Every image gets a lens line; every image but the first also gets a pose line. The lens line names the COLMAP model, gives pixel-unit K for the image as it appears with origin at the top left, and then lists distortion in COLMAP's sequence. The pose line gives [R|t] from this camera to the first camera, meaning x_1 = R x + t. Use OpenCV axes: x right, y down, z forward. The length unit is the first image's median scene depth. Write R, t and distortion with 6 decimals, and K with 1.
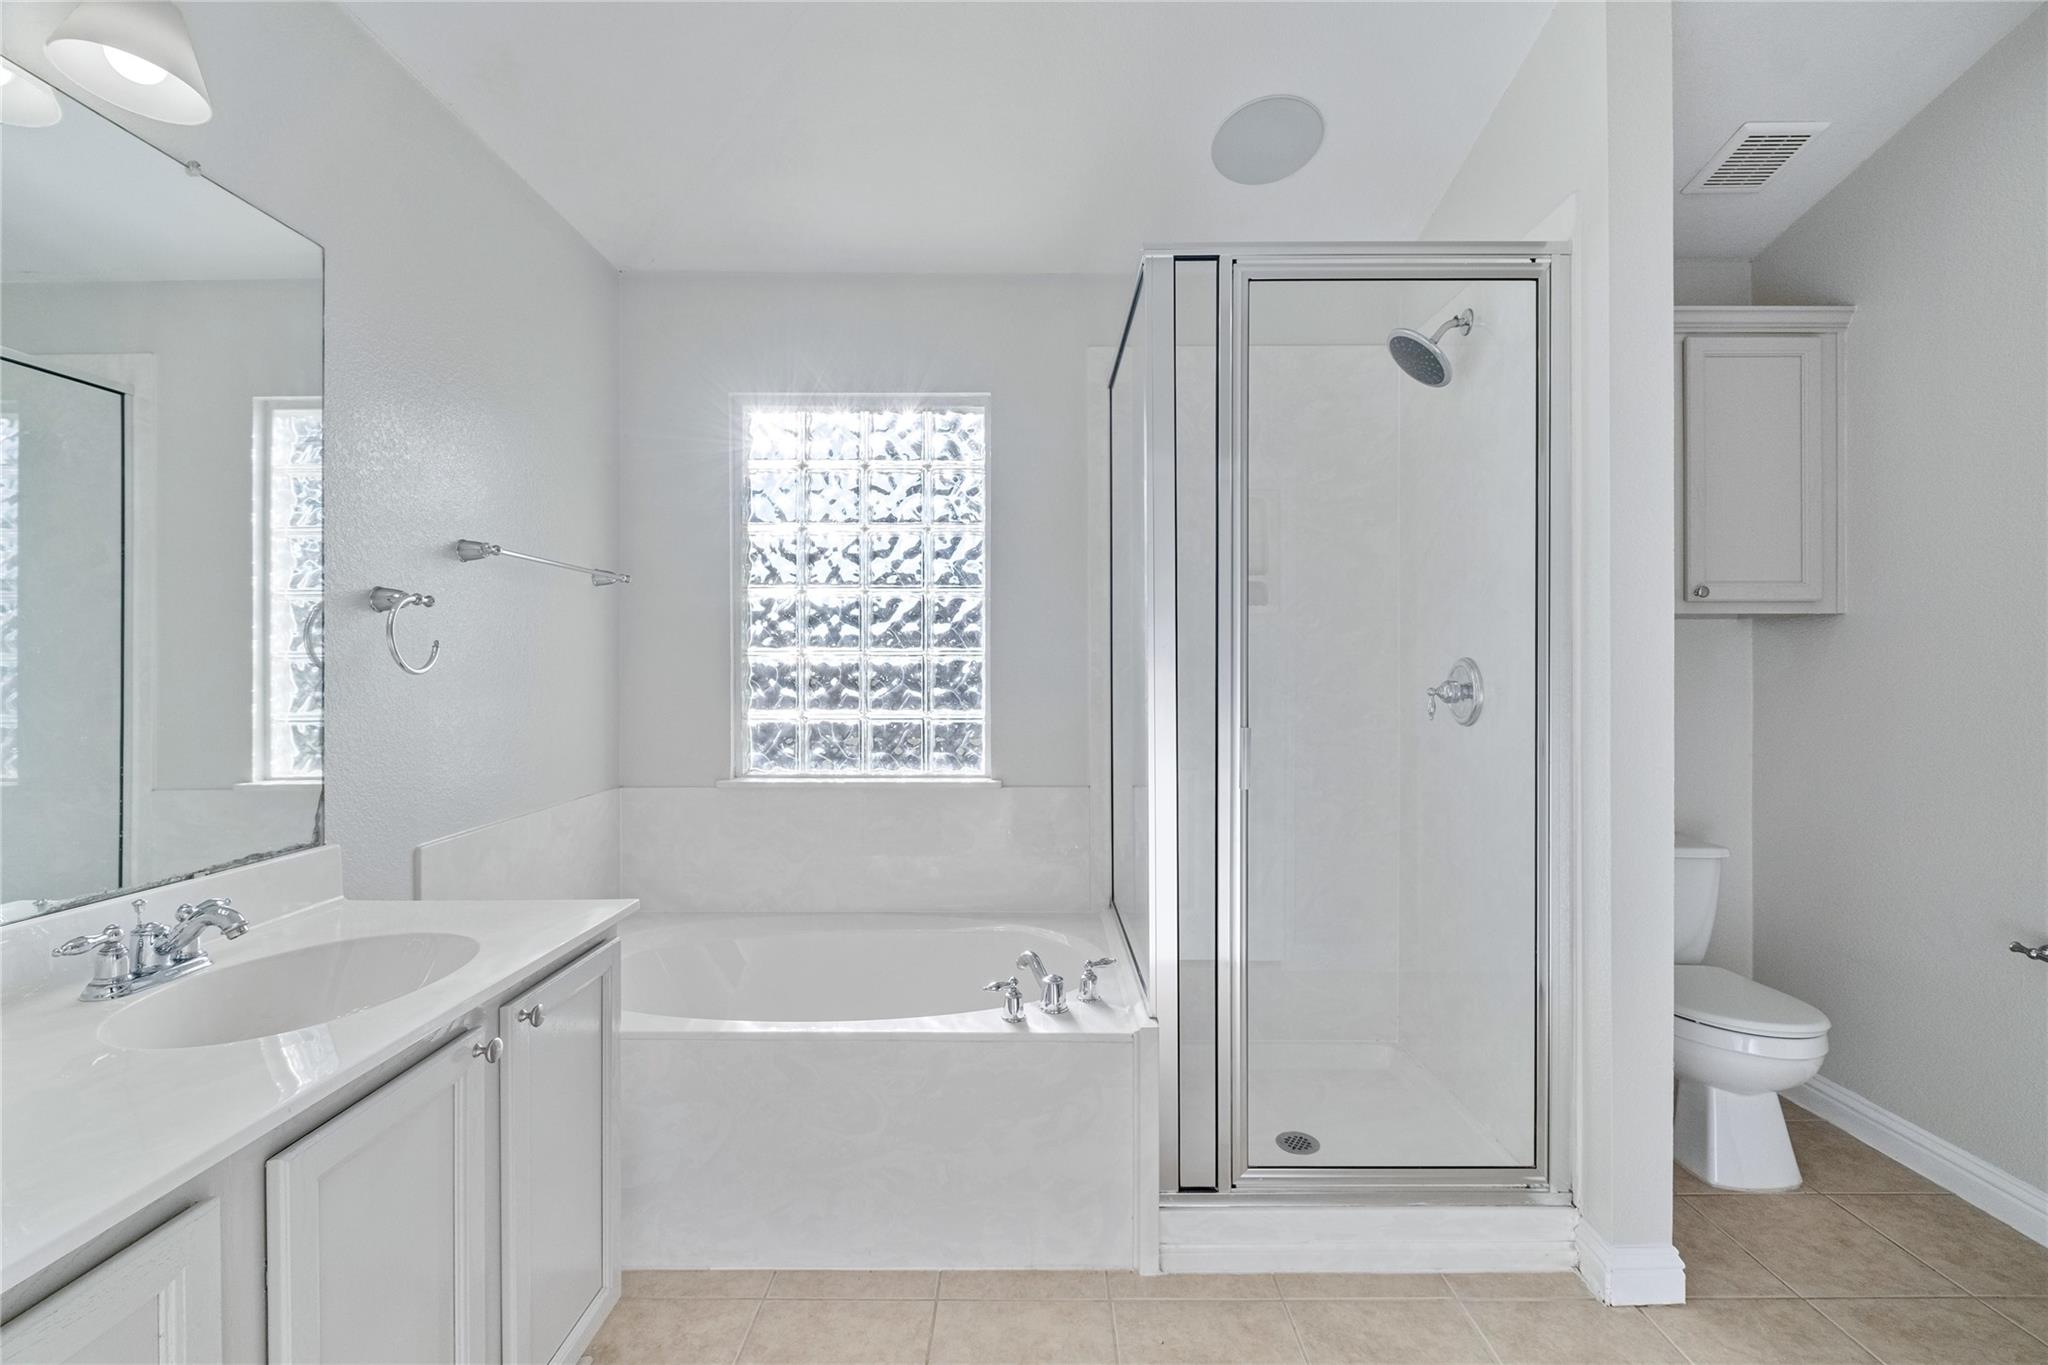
lens RADIAL K [[888.9, 0, 1025.7], [0, 888.9, 670.8], [0, 0, 1]] dist [0.001533, -0.003924]
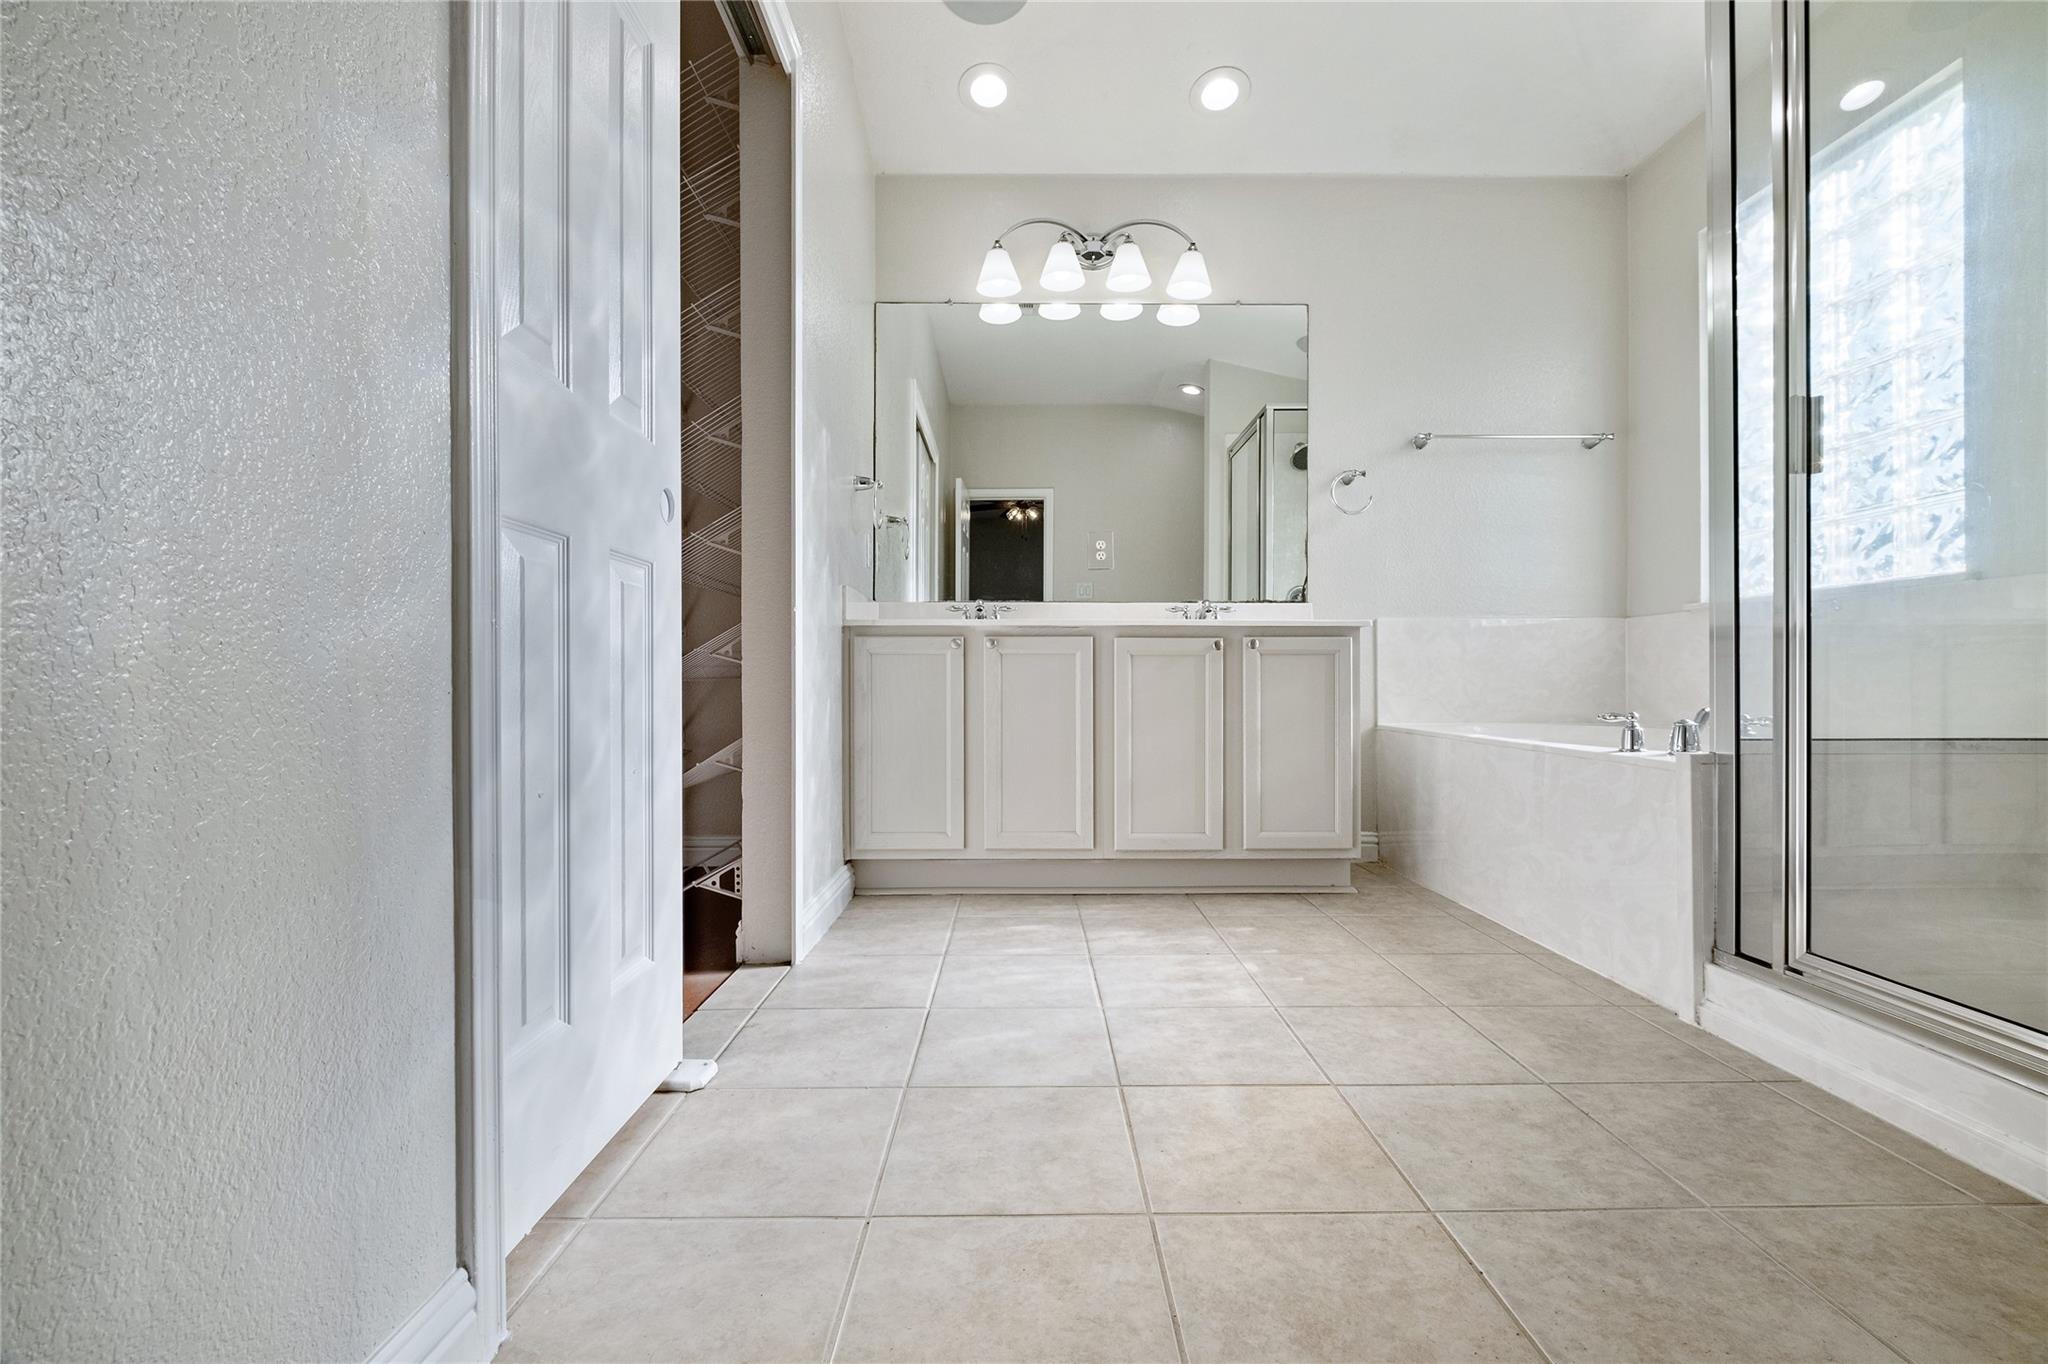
lens RADIAL K [[888.9, 0, 1025.8], [0, 888.9, 684.2], [0, 0, 1]] dist [0.001533, -0.003924]
pose [[0.007955, 0.004125, -0.999960, 1.054857], [-0.001568, 0.999990, 0.004113, 0.320836], [0.999967, 0.001536, 0.007962, 0.298155]]
